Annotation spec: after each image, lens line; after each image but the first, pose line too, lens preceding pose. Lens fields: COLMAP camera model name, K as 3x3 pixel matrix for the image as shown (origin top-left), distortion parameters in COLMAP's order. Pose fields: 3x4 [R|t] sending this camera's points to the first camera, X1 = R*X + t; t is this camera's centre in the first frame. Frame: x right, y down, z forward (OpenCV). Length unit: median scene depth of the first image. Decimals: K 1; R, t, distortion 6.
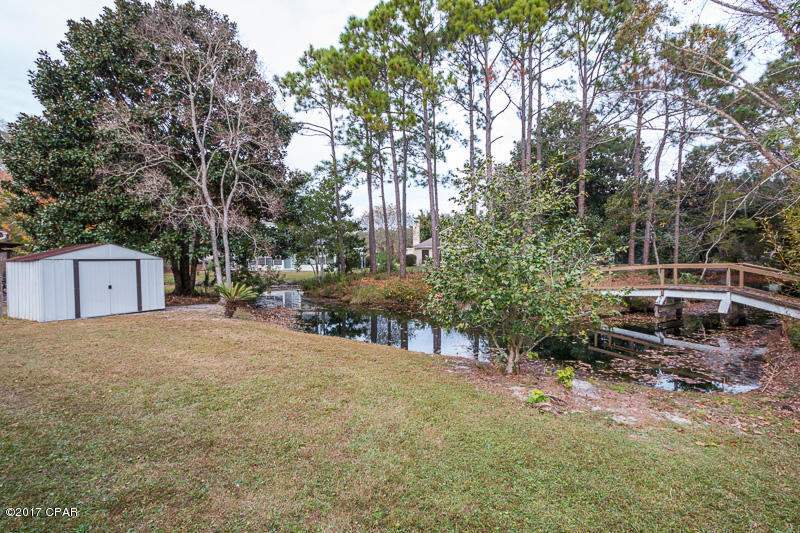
lens RADIAL K [[386.6, 0, 418.6], [0, 386.6, 267.0], [0, 0, 1]] dist [-0.003825, -0.000237]
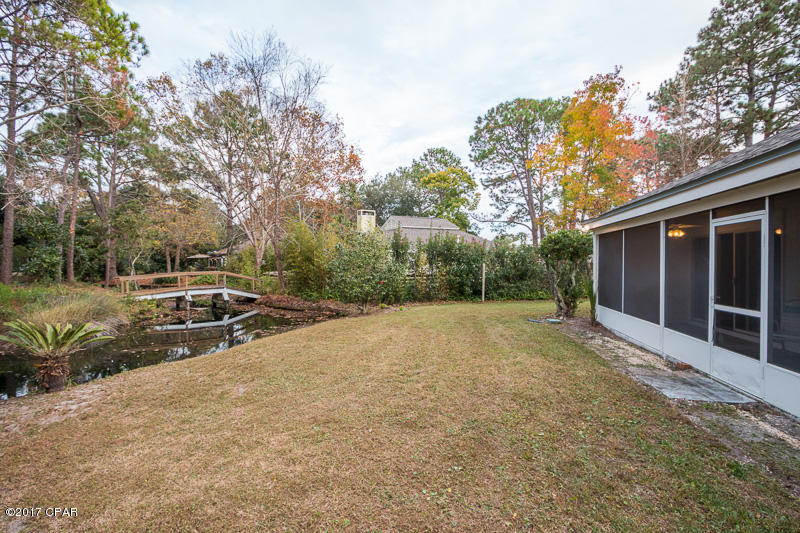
lens RADIAL K [[367.9, 0, 406.4], [0, 367.9, 268.7], [0, 0, 1]] dist [-0.008684, -0.000145]
pose [[-0.243457, -0.000470, 0.969912, -0.616428], [0.030887, 0.999489, 0.008237, -0.003798], [-0.969420, 0.031963, -0.243318, 0.403107]]
